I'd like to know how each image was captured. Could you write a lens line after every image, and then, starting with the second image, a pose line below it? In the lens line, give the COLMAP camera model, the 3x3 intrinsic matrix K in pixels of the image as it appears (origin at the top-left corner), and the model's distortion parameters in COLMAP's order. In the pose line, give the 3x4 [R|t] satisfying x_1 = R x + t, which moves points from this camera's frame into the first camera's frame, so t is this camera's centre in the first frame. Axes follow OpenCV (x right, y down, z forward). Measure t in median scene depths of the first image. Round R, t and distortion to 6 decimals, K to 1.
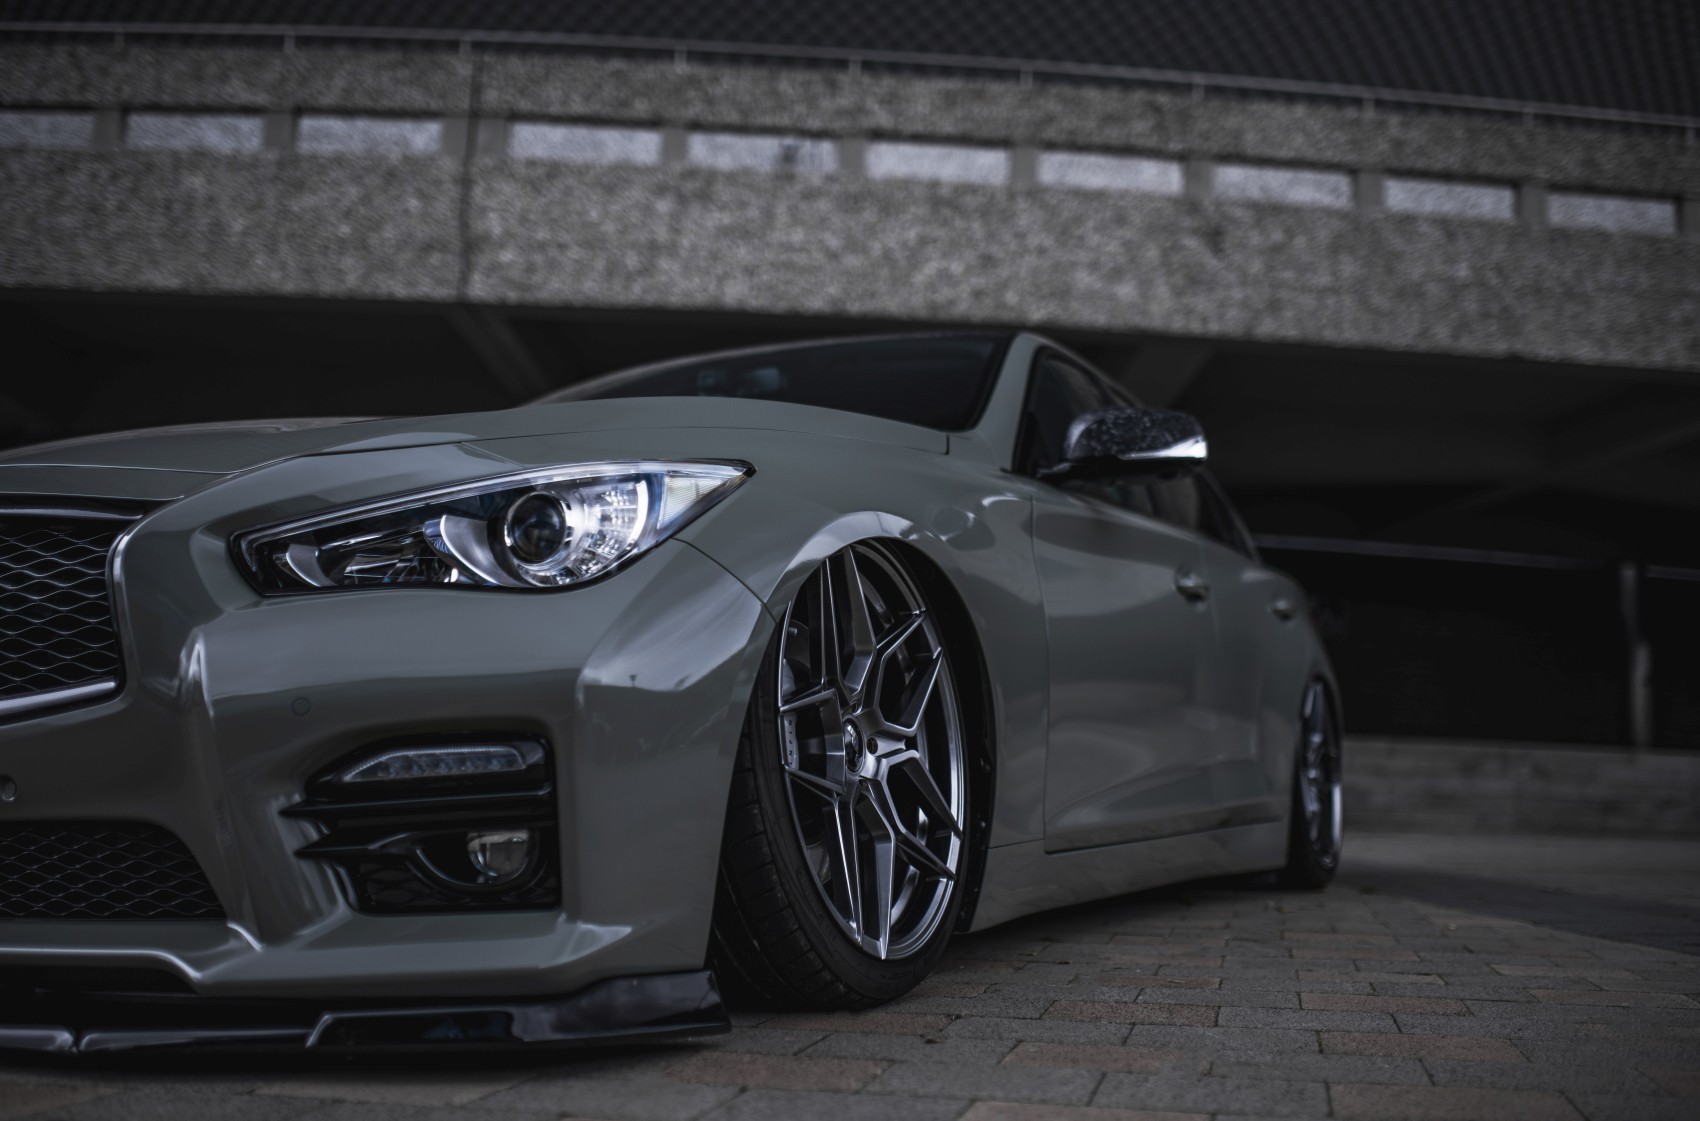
lens RADIAL K [[1618.6, 0, 850.0], [0, 1618.6, 560.5], [0, 0, 1]] dist [-0.122356, 0.257733]
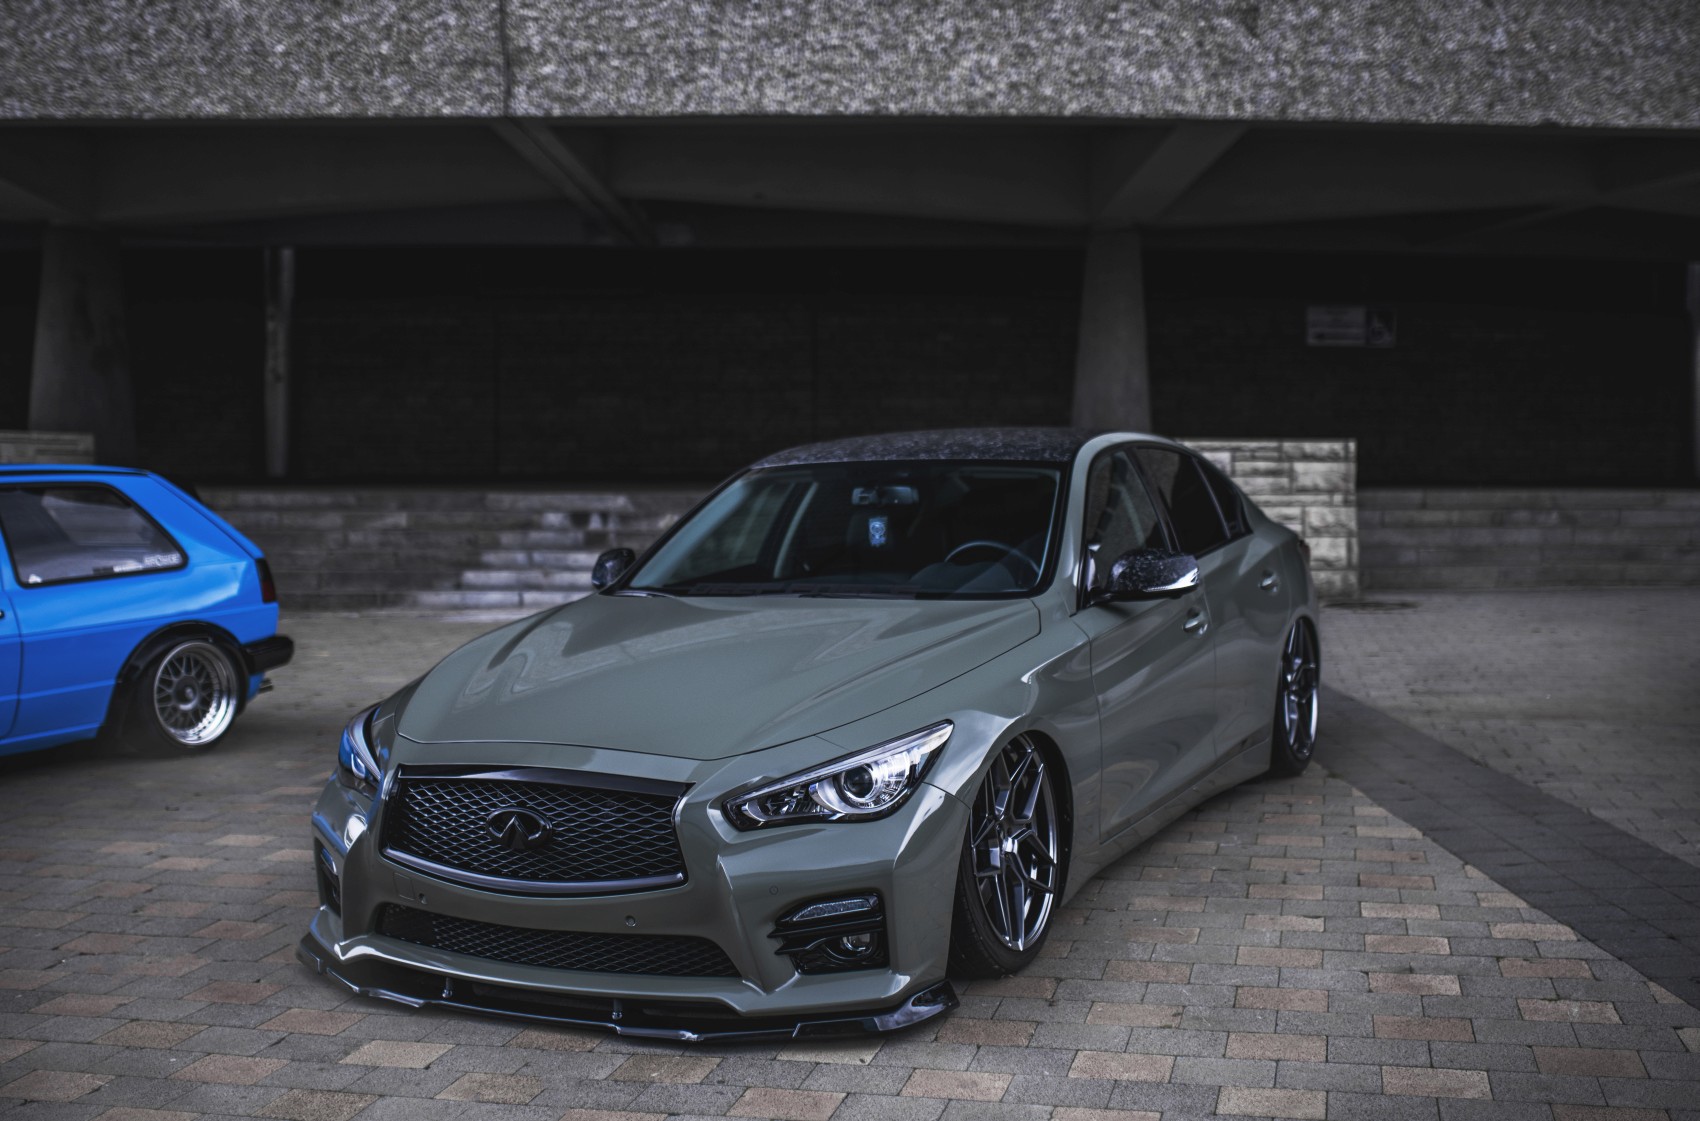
lens RADIAL K [[1714.5, 0, 875.8], [0, 1714.5, 560.7], [0, 0, 1]] dist [-0.105429, 0.198570]
pose [[0.999446, -0.033162, -0.002932, -0.014711], [0.033163, 0.983992, 0.175101, -0.064560], [-0.002922, -0.175101, 0.984546, -0.105880]]
